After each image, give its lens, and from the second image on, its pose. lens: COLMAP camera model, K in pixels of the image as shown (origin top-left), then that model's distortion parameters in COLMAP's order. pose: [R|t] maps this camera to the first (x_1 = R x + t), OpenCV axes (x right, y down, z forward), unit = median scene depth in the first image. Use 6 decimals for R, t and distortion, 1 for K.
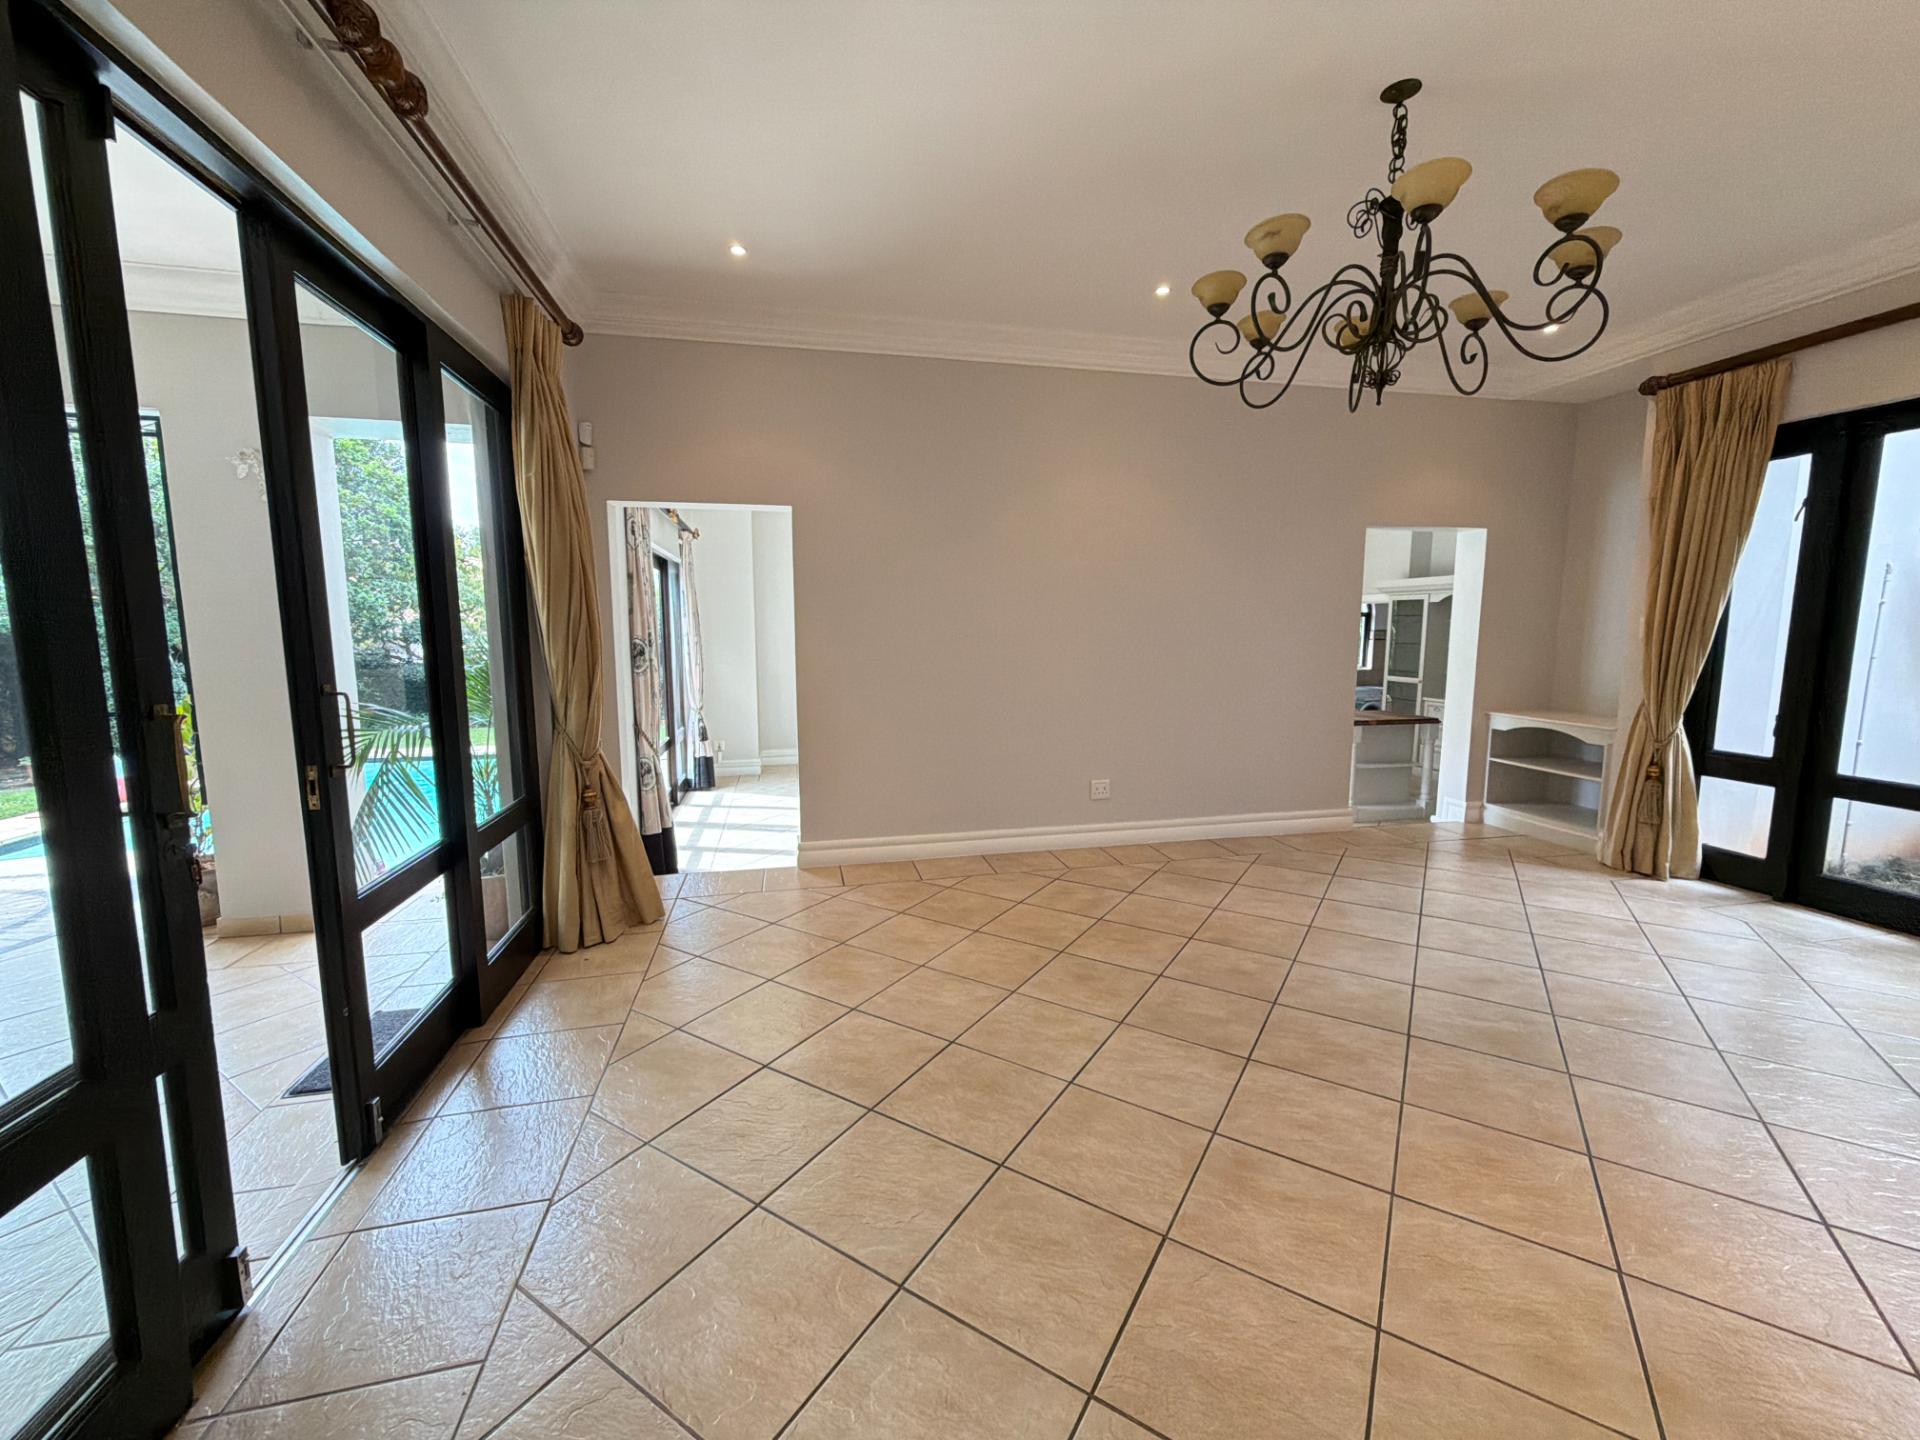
lens RADIAL K [[769.8, 0, 967.1], [0, 769.8, 720.5], [0, 0, 1]] dist [-0.000235, 0.000151]
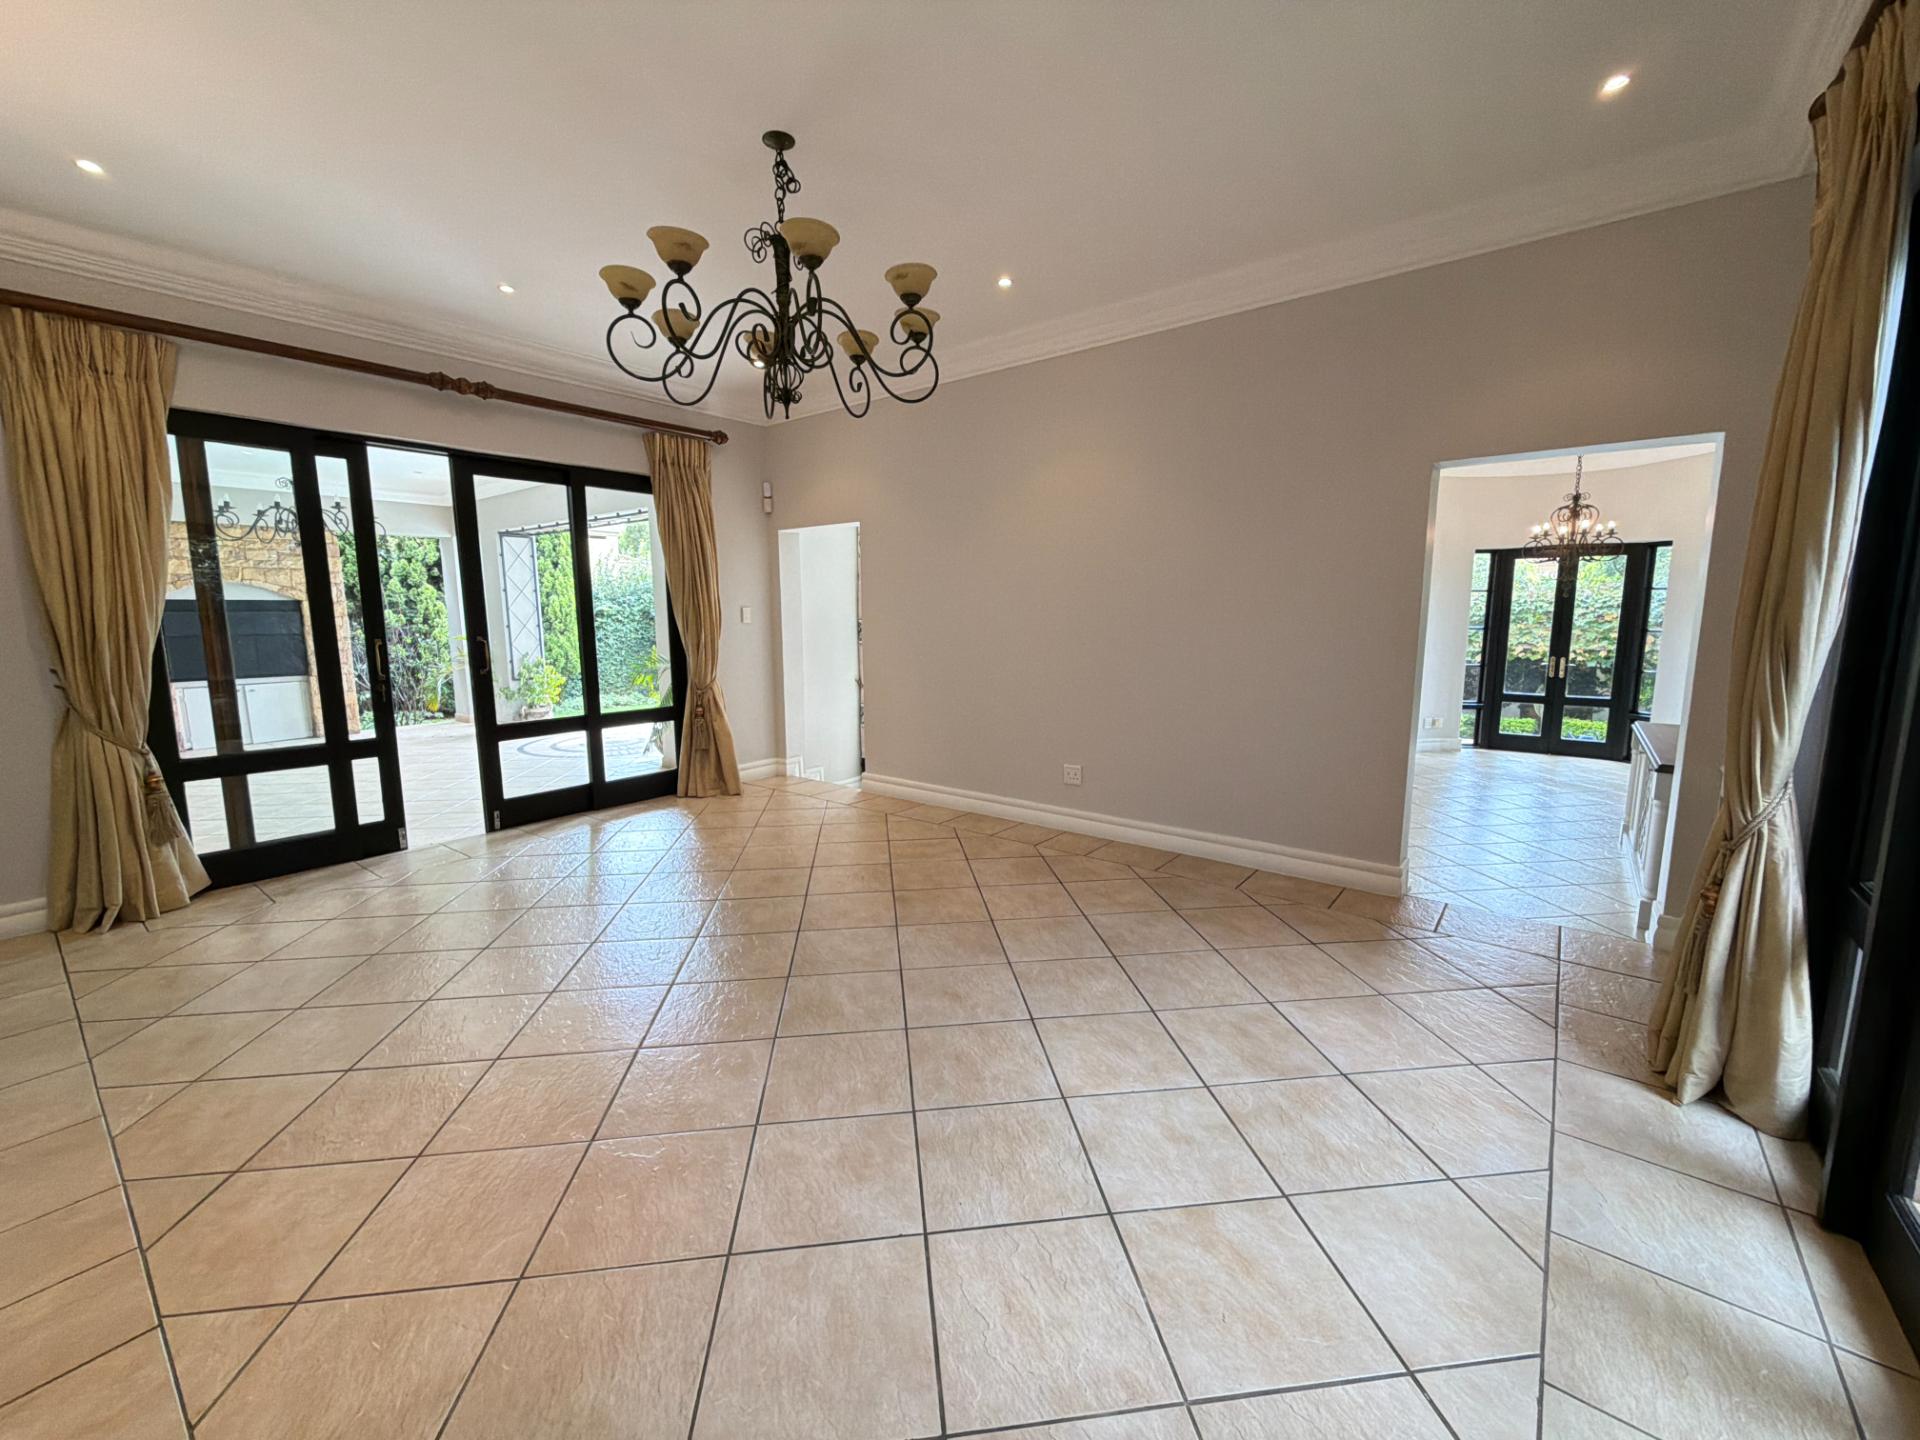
lens RADIAL K [[769.8, 0, 967.1], [0, 769.8, 720.5], [0, 0, 1]] dist [-0.000235, 0.000151]
pose [[0.630900, 0.108253, -0.768275, 1.126100], [-0.093168, 0.993624, 0.063496, -0.040783], [0.770250, 0.031519, 0.636963, 0.342818]]
